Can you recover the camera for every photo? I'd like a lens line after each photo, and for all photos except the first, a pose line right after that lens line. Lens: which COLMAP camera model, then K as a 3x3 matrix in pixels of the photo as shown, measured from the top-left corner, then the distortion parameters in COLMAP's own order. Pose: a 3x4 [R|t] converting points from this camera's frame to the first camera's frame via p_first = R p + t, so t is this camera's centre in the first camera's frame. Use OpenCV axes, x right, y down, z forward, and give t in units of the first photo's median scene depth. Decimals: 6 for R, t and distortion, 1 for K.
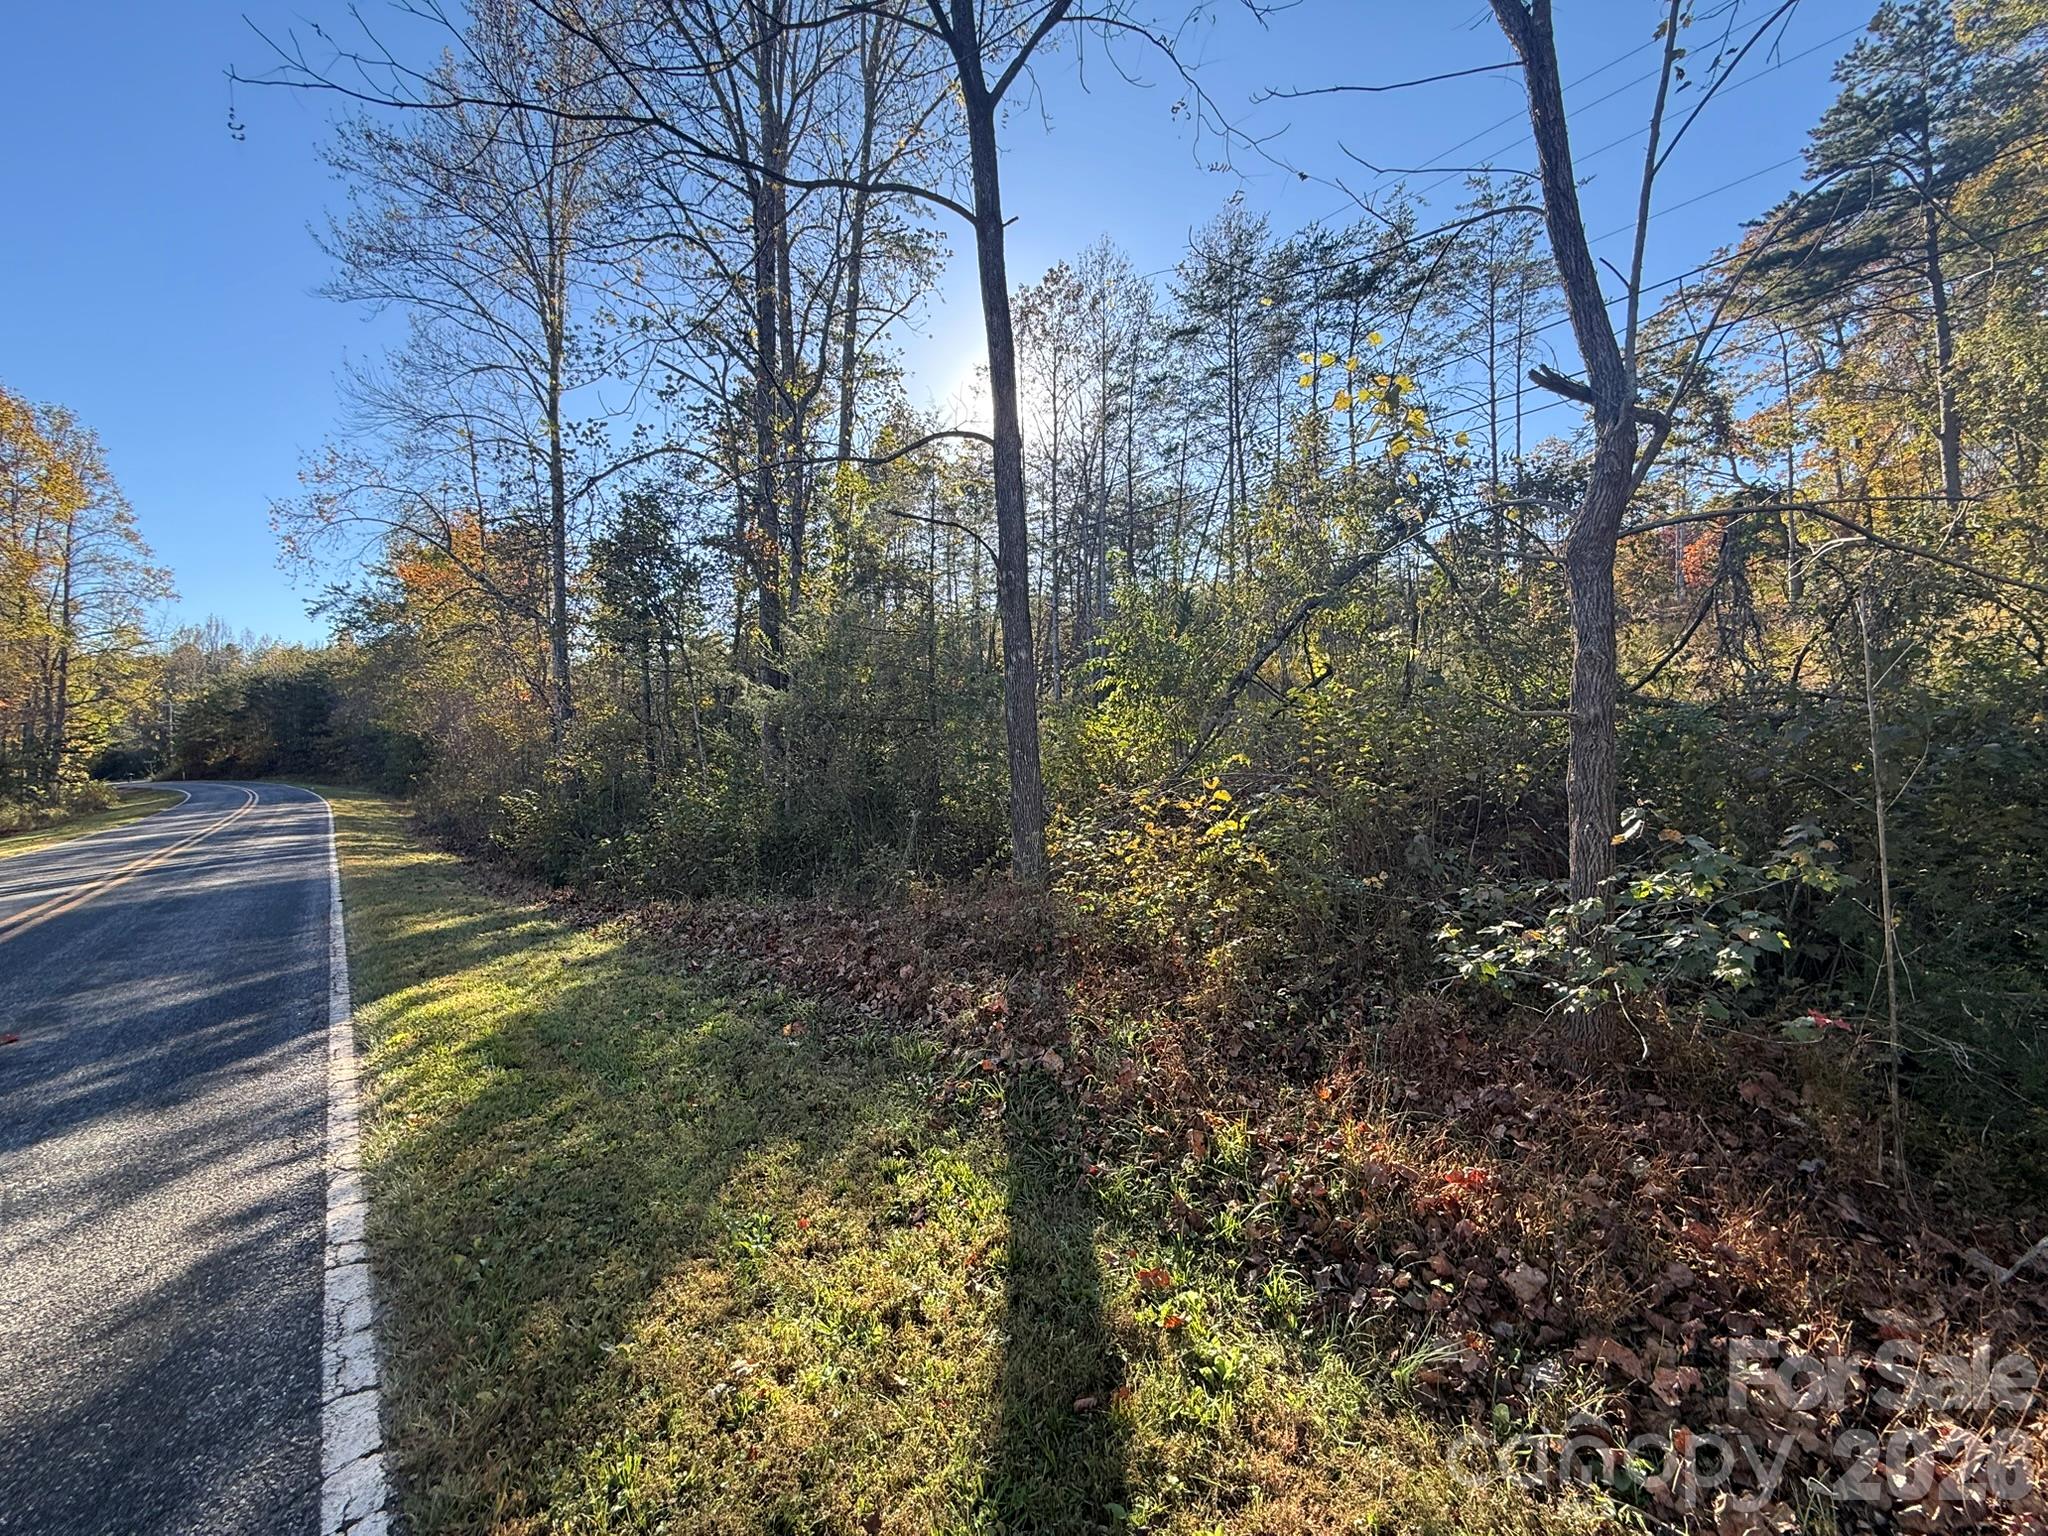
lens RADIAL K [[822.3, 0, 1024.0], [0, 822.3, 768.0], [0, 0, 1]] dist [-0.000889, -0.000174]
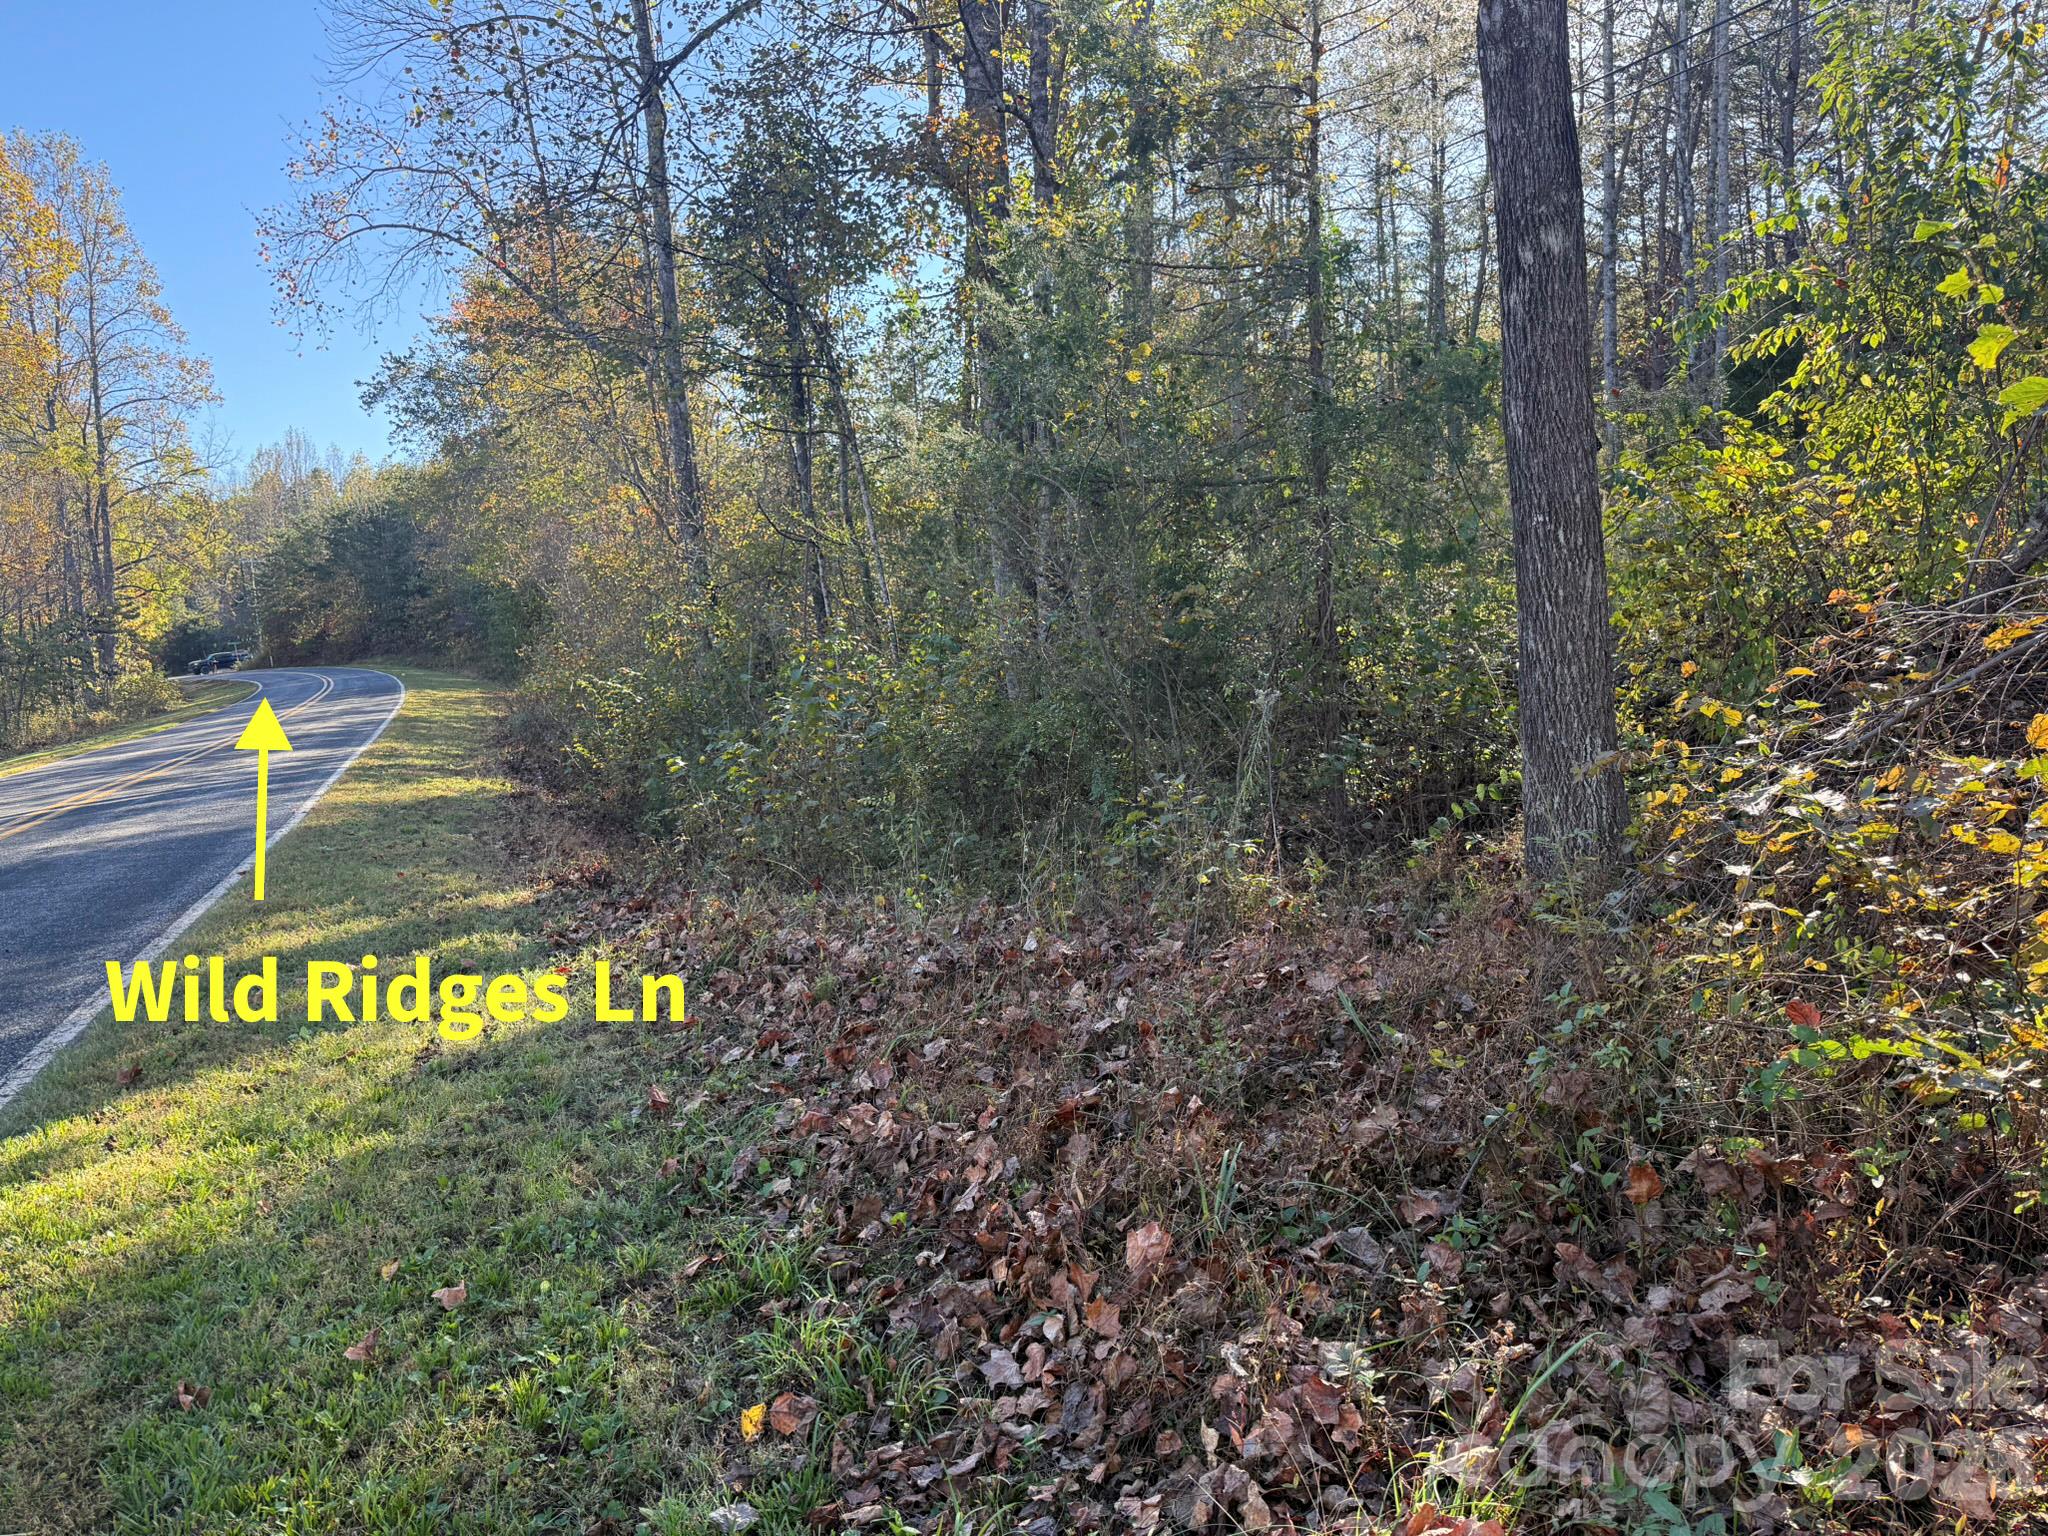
lens RADIAL K [[1341.2, 0, 1024.0], [0, 1341.2, 768.0], [0, 0, 1]] dist [0.027103, -0.003641]
pose [[0.935225, -0.002678, -0.354045, -0.005039], [0.042584, 0.993563, 0.104972, 0.009231], [0.351485, -0.113249, 0.929319, 0.192682]]
